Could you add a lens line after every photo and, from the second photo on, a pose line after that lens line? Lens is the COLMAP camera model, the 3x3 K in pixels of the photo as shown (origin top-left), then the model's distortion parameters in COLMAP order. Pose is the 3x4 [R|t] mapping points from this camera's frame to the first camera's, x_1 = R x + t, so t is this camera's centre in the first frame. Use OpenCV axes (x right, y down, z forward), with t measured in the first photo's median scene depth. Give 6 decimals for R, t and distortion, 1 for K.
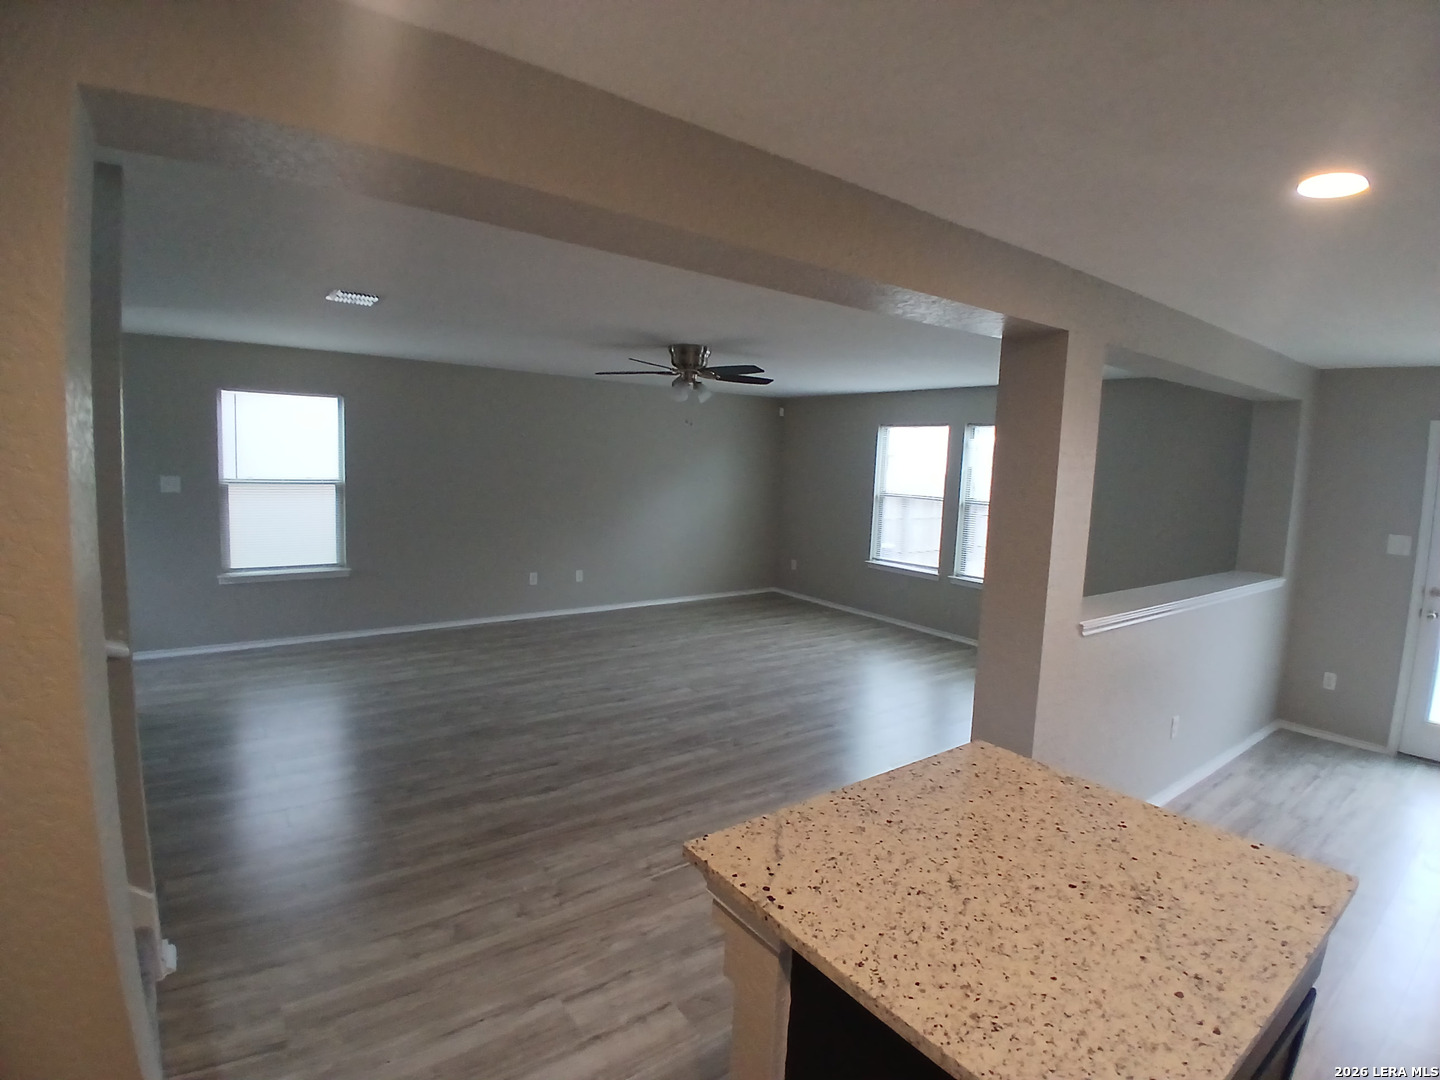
lens RADIAL K [[711.9, 0, 721.7], [0, 711.9, 531.6], [0, 0, 1]] dist [0.014275, -0.045247]
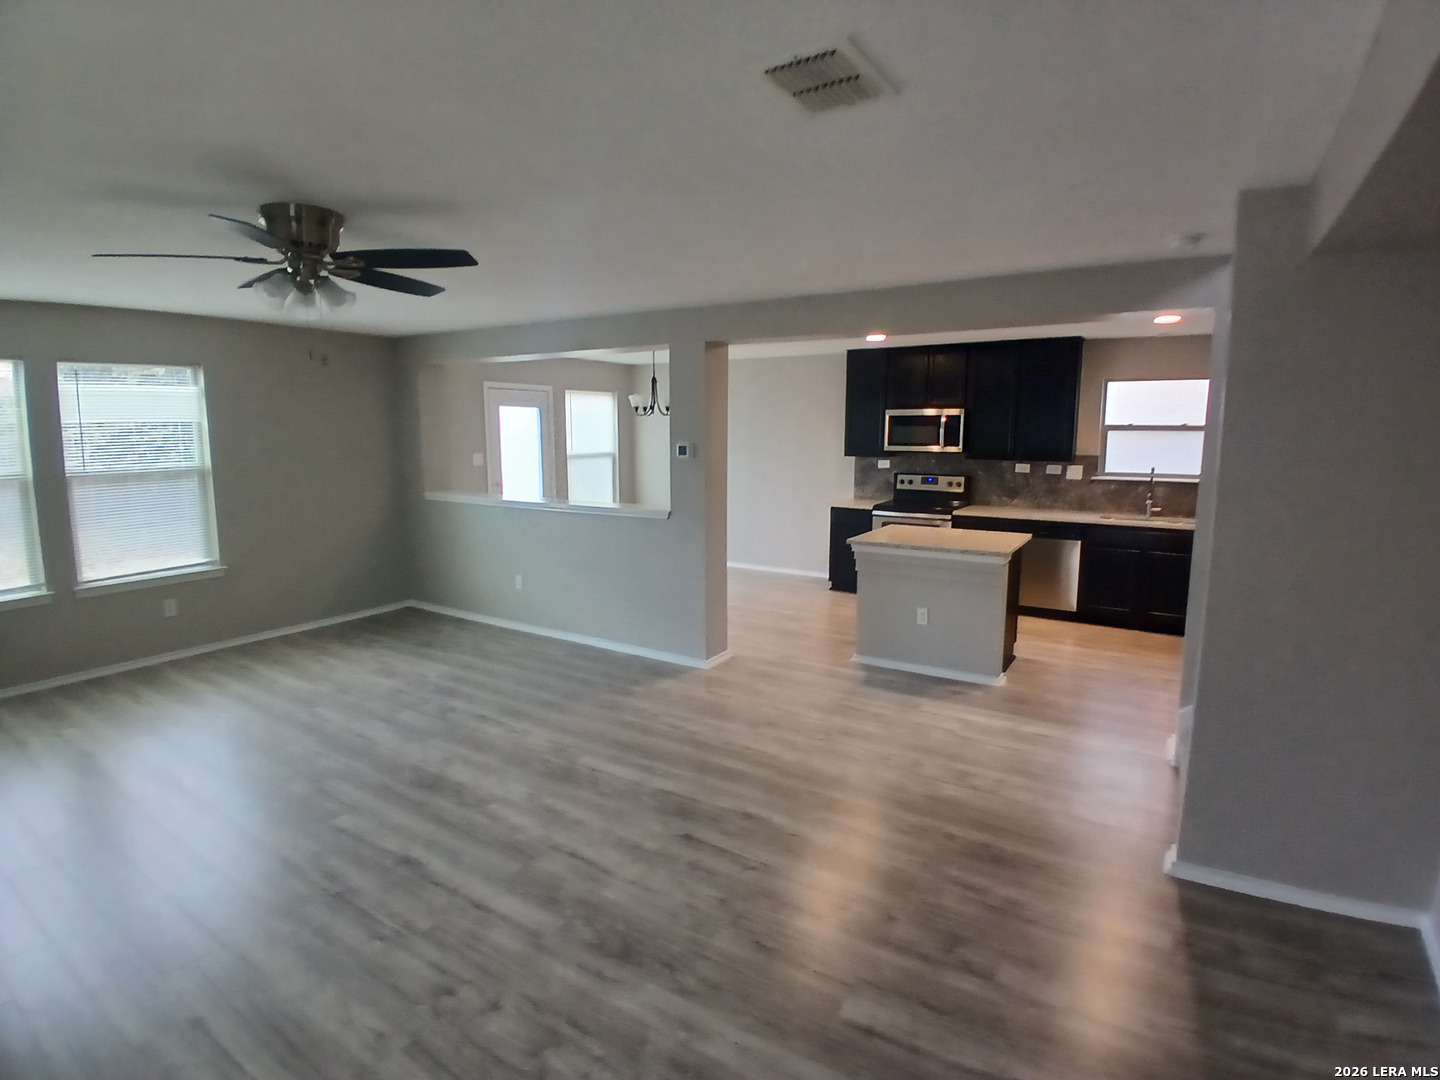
lens RADIAL K [[712.4, 0, 732.4], [0, 712.4, 537.3], [0, 0, 1]] dist [0.003138, -0.046210]
pose [[-0.368199, -0.180588, 0.912040, -0.908636], [0.077629, 0.971559, 0.223713, -0.149724], [-0.926500, 0.153172, -0.343708, 1.203113]]
